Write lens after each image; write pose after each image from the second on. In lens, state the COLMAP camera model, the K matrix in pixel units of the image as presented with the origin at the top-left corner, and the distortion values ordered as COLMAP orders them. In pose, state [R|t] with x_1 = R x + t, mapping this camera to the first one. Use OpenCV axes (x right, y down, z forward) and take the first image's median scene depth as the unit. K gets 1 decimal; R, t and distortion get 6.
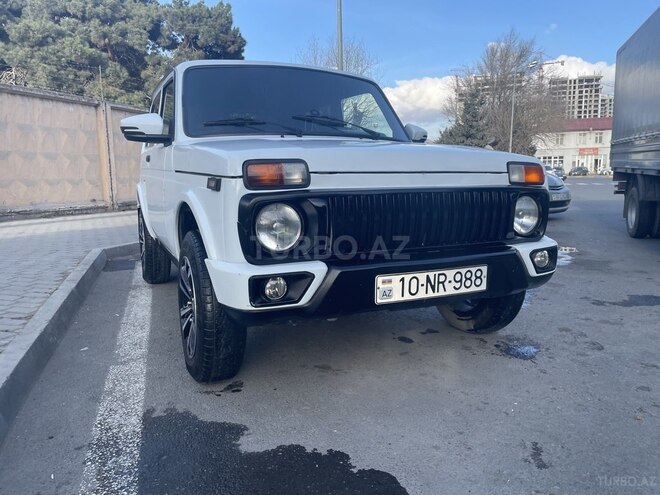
lens RADIAL K [[494.6, 0, 330.0], [0, 494.6, 247.5], [0, 0, 1]] dist [0.087171, -0.110266]
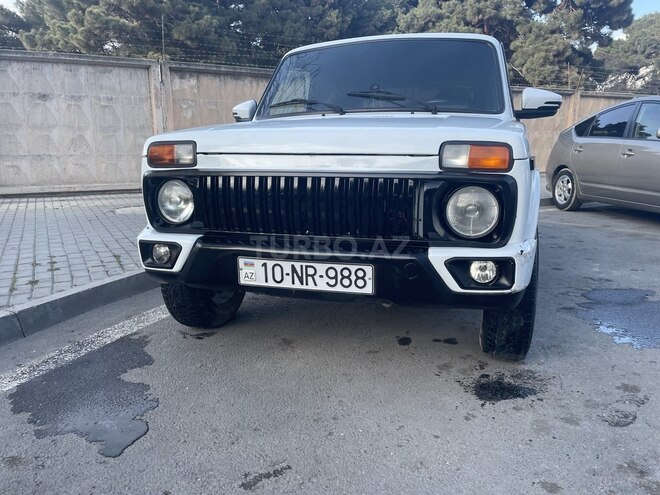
lens RADIAL K [[494.0, 0, 333.3], [0, 494.0, 246.9], [0, 0, 1]] dist [0.088093, -0.108573]
pose [[0.753423, 0.130881, -0.644379, 0.724141], [-0.097138, 0.991392, 0.087787, -0.057403], [0.650321, -0.003548, 0.759651, 0.285048]]
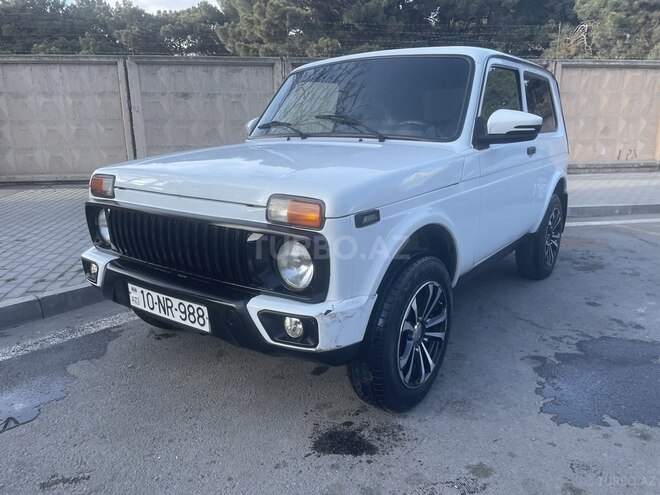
lens RADIAL K [[494.0, 0, 334.8], [0, 494.0, 239.7], [0, 0, 1]] dist [0.086476, -0.106249]
pose [[0.486409, 0.199074, -0.850750, 1.054439], [-0.123589, 0.979584, 0.158560, -0.229853], [0.864946, 0.028018, 0.501082, 0.670876]]
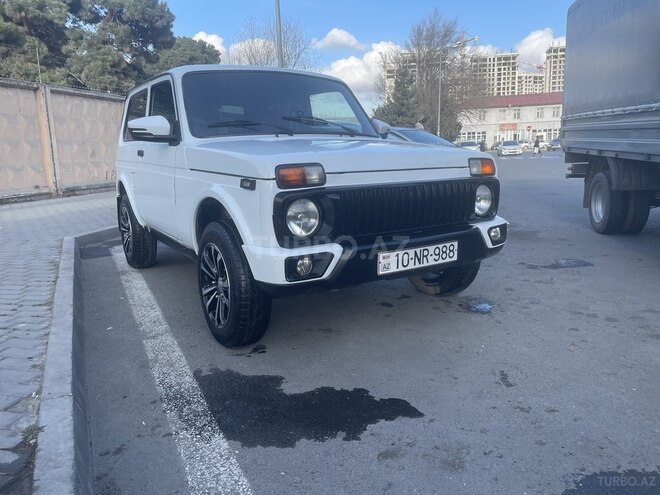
lens RADIAL K [[492.5, 0, 331.7], [0, 492.5, 238.8], [0, 0, 1]] dist [0.091609, -0.111428]
pose [[0.990597, -0.038137, 0.131393, -0.154653], [0.034232, 0.998906, 0.031853, -0.019422], [-0.132464, -0.027056, 0.990819, -0.195134]]
